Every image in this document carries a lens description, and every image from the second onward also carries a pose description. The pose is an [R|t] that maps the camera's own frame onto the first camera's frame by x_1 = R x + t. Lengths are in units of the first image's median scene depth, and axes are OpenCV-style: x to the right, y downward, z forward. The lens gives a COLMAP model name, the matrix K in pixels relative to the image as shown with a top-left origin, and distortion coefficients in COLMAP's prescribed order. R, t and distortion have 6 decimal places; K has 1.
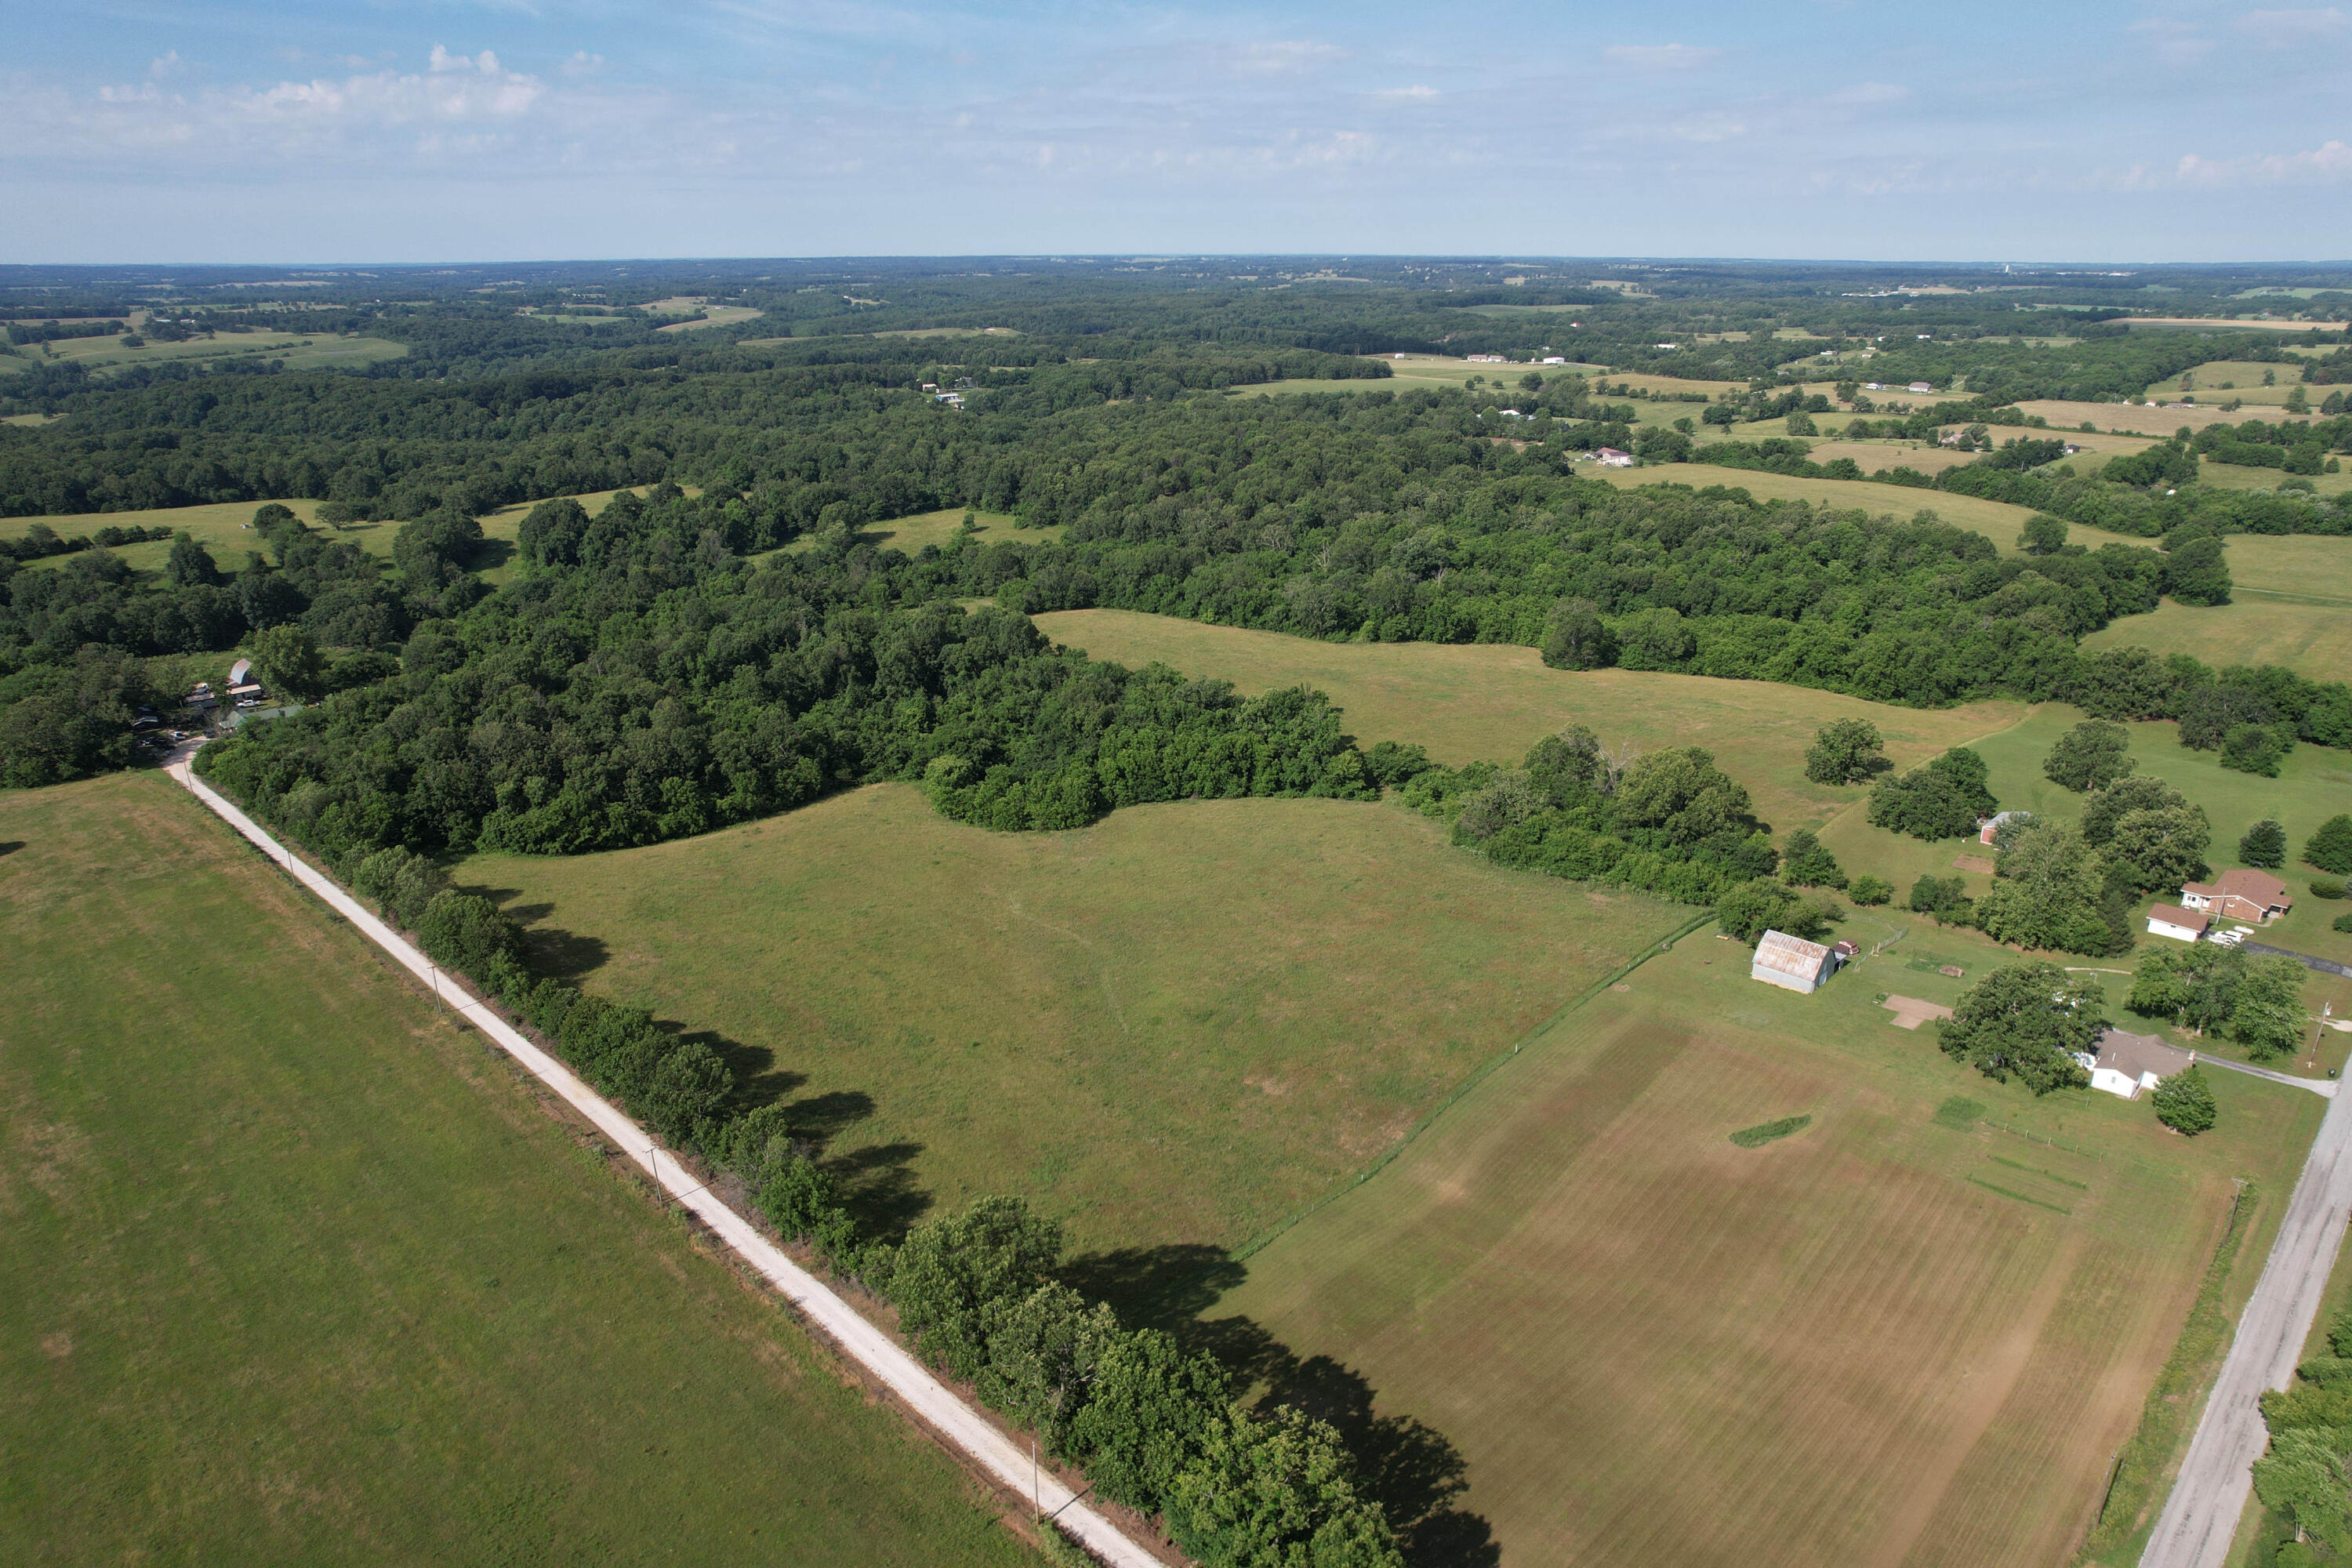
lens RADIAL K [[1504.8, 0, 1181.9], [0, 1504.8, 776.6], [0, 0, 1]] dist [-0.078484, 0.073505]
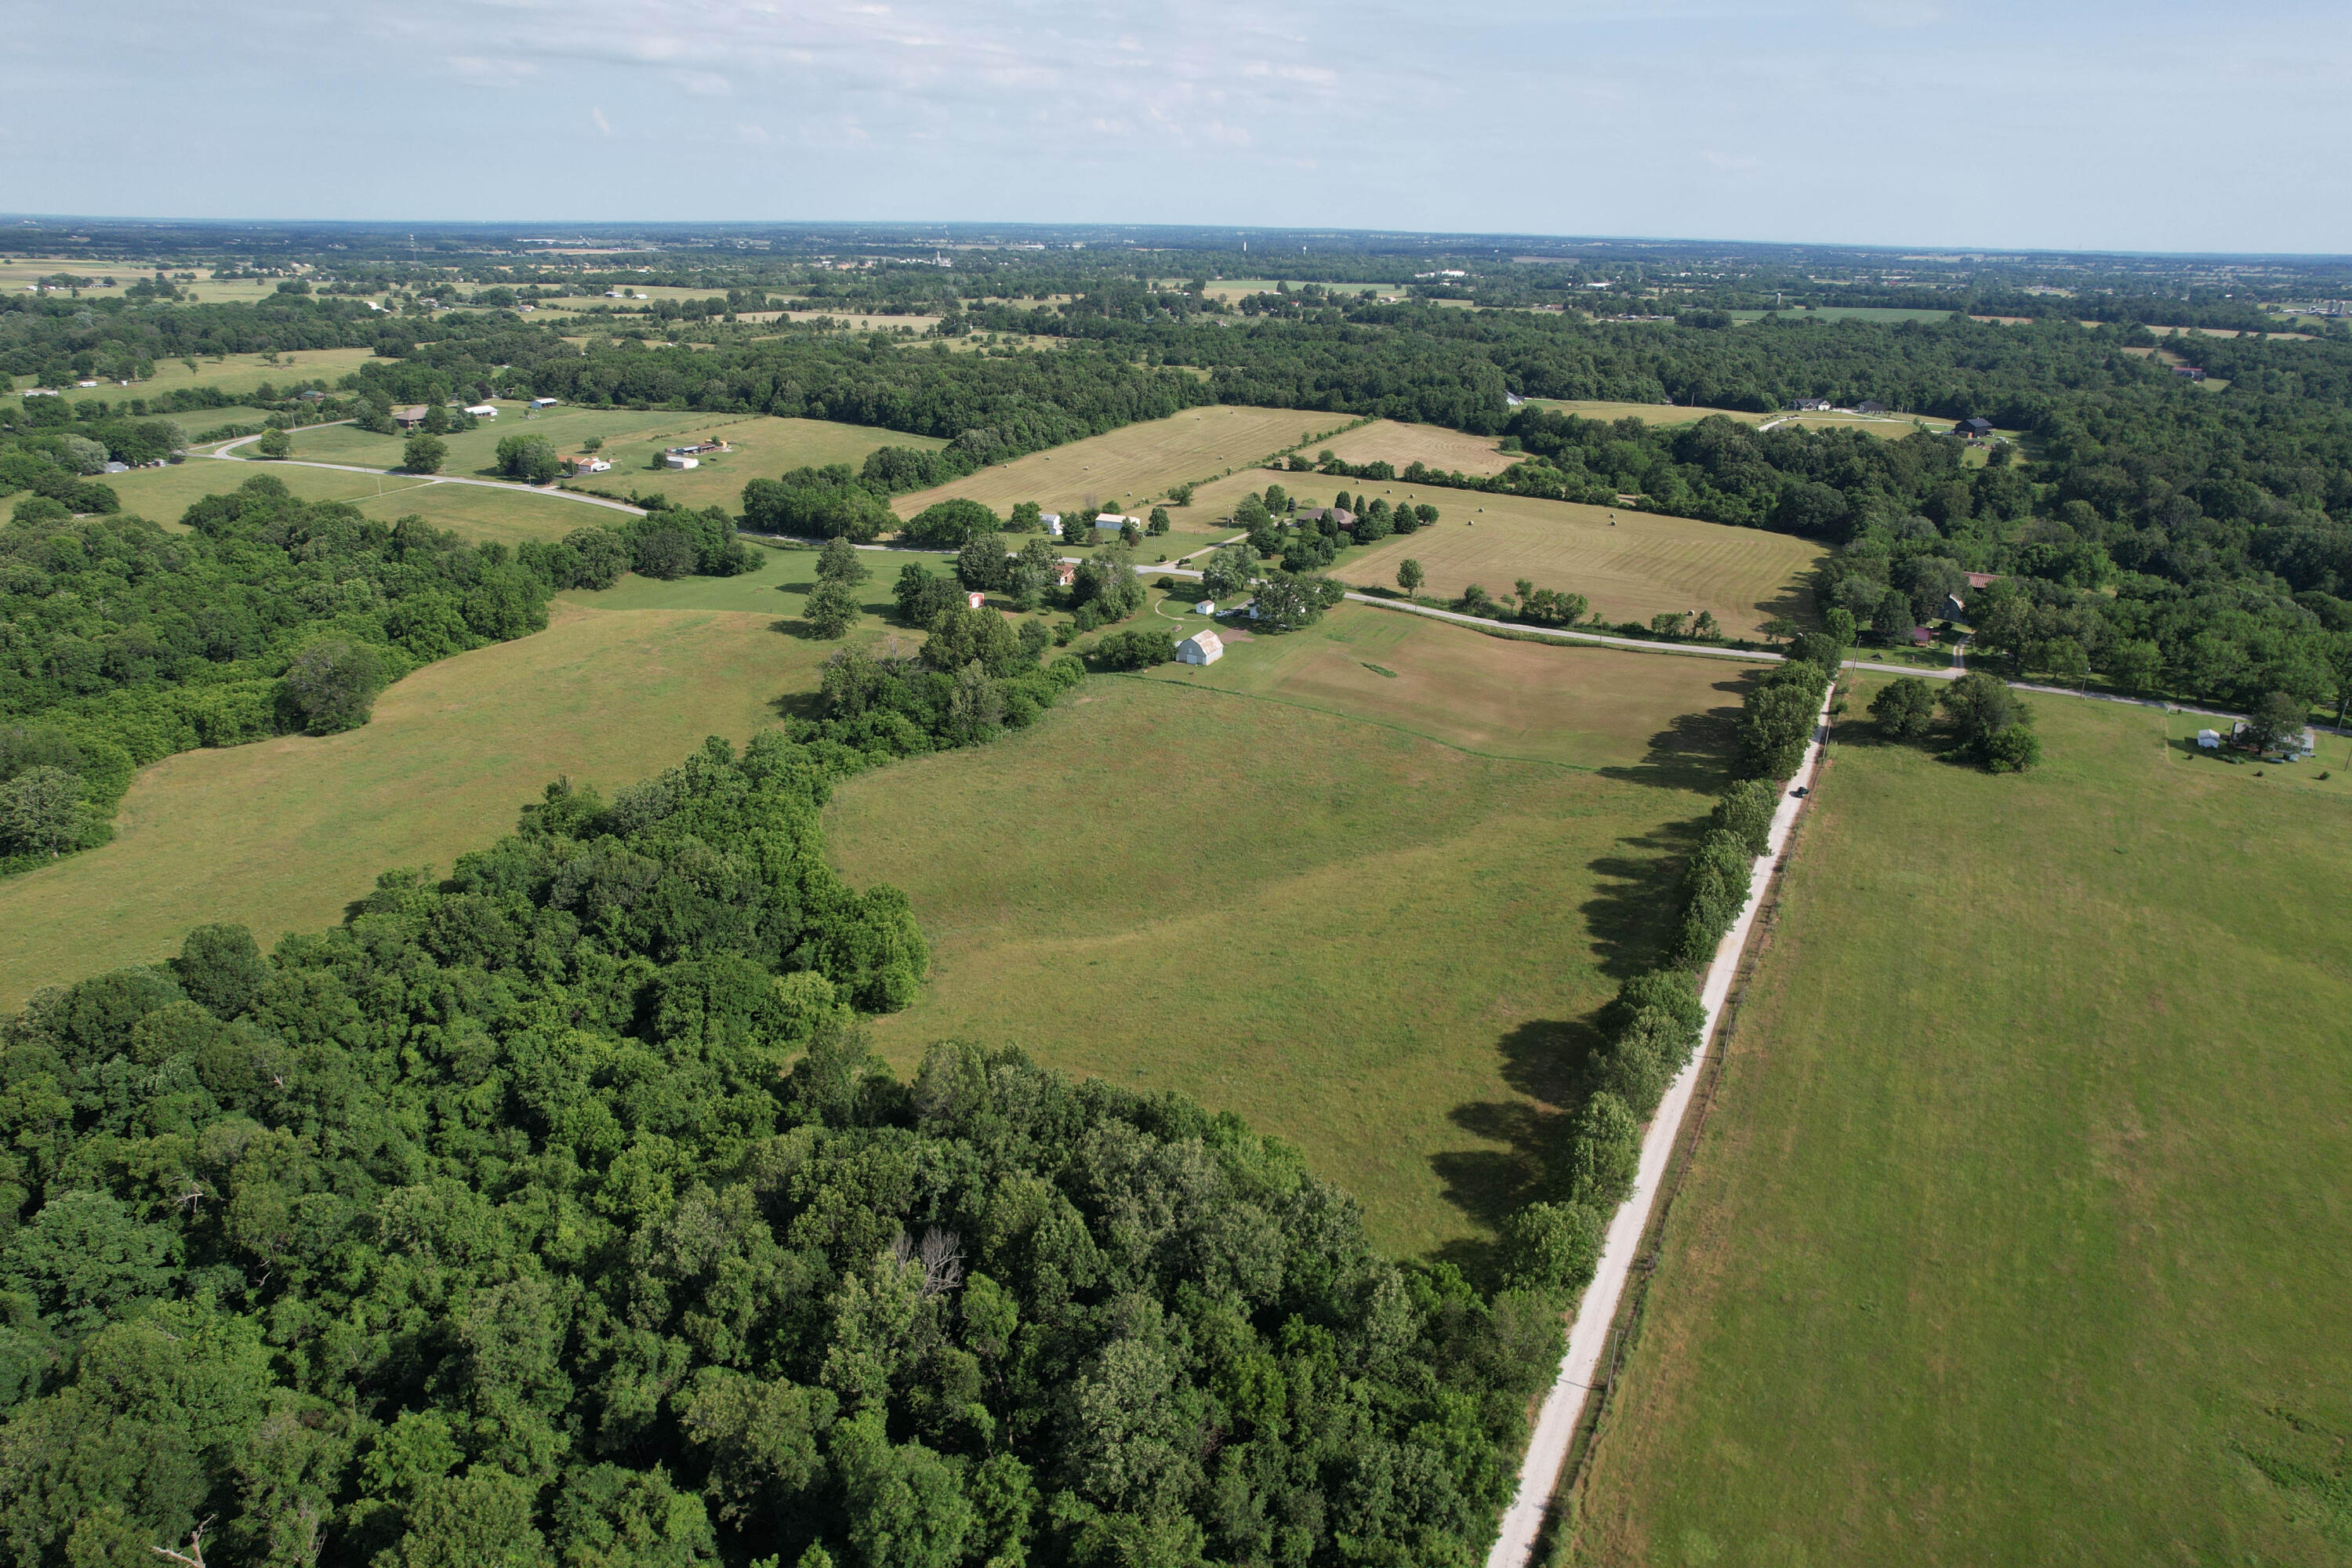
lens RADIAL K [[1509.4, 0, 1183.3], [0, 1509.4, 765.5], [0, 0, 1]] dist [-0.076238, 0.065399]
pose [[-0.290008, -0.333903, 0.896886, -0.565958], [0.305151, 0.855982, 0.417345, -0.235196], [-0.907071, 0.394719, -0.146351, 0.658259]]
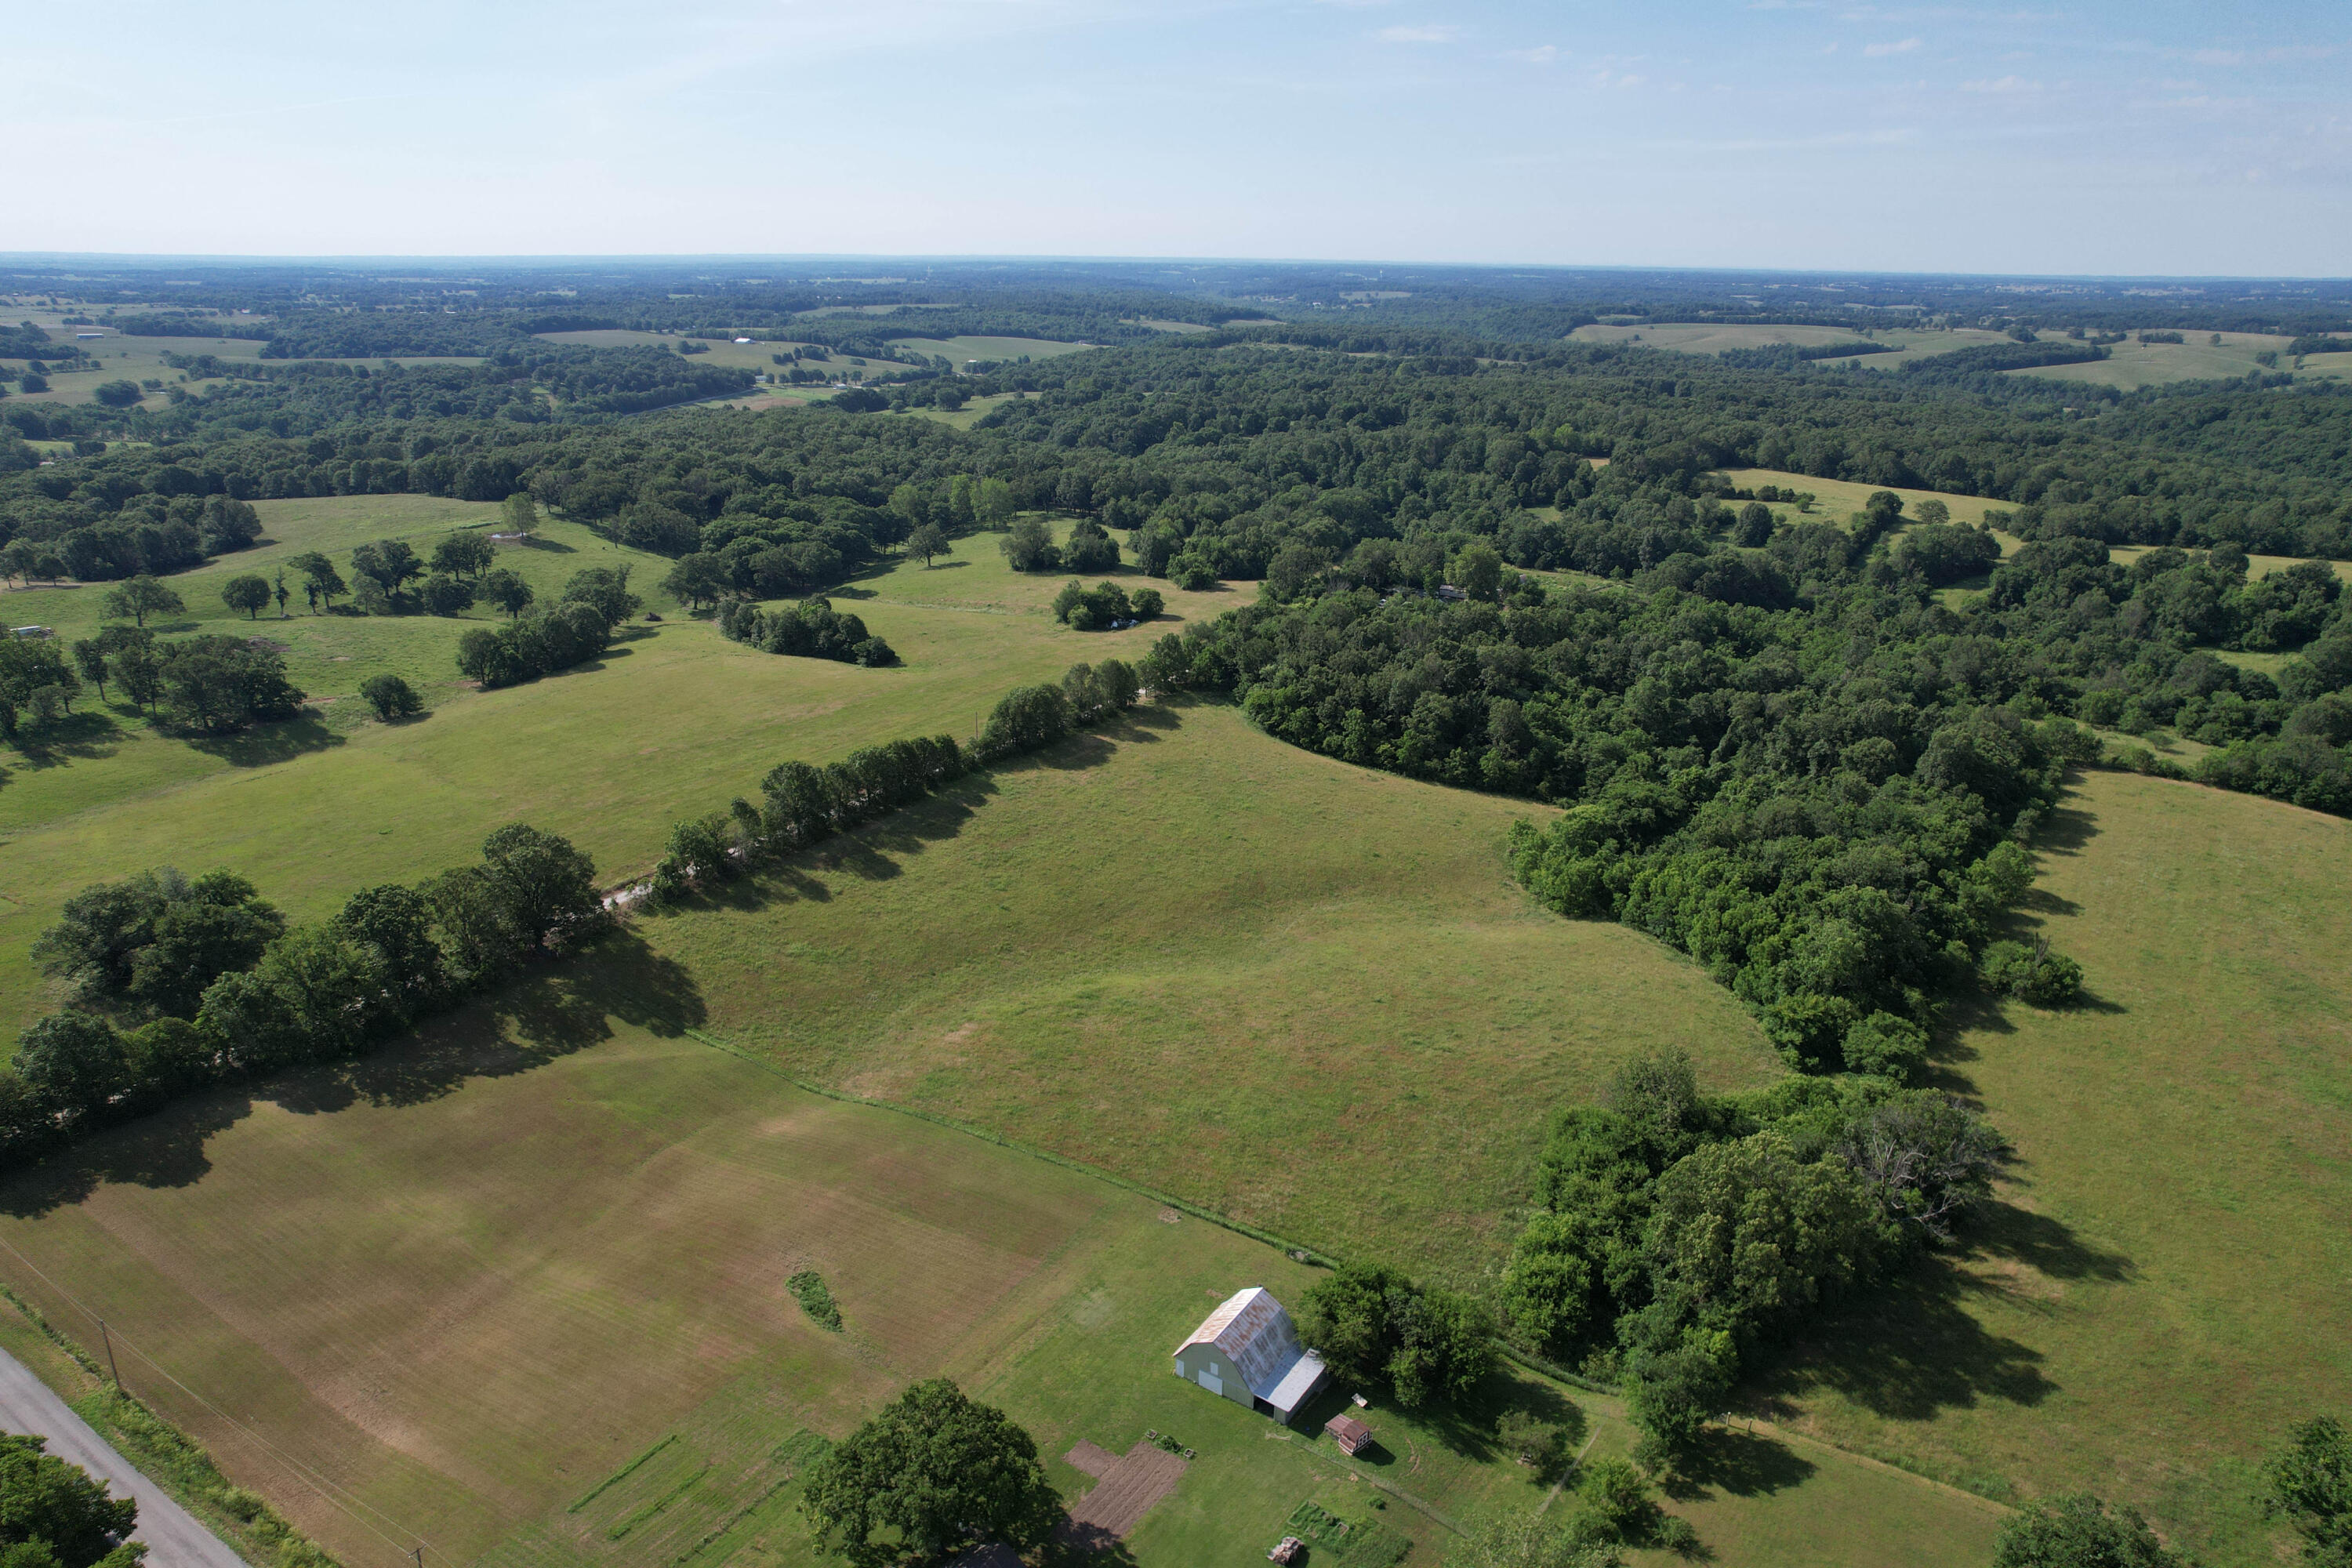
lens RADIAL K [[1509.4, 0, 1183.3], [0, 1509.4, 765.5], [0, 0, 1]] dist [-0.076238, 0.065399]
pose [[0.196767, 0.322946, -0.925737, 0.465642], [-0.337178, 0.908894, 0.245403, -0.129164], [0.920649, 0.263851, 0.287730, 0.363452]]
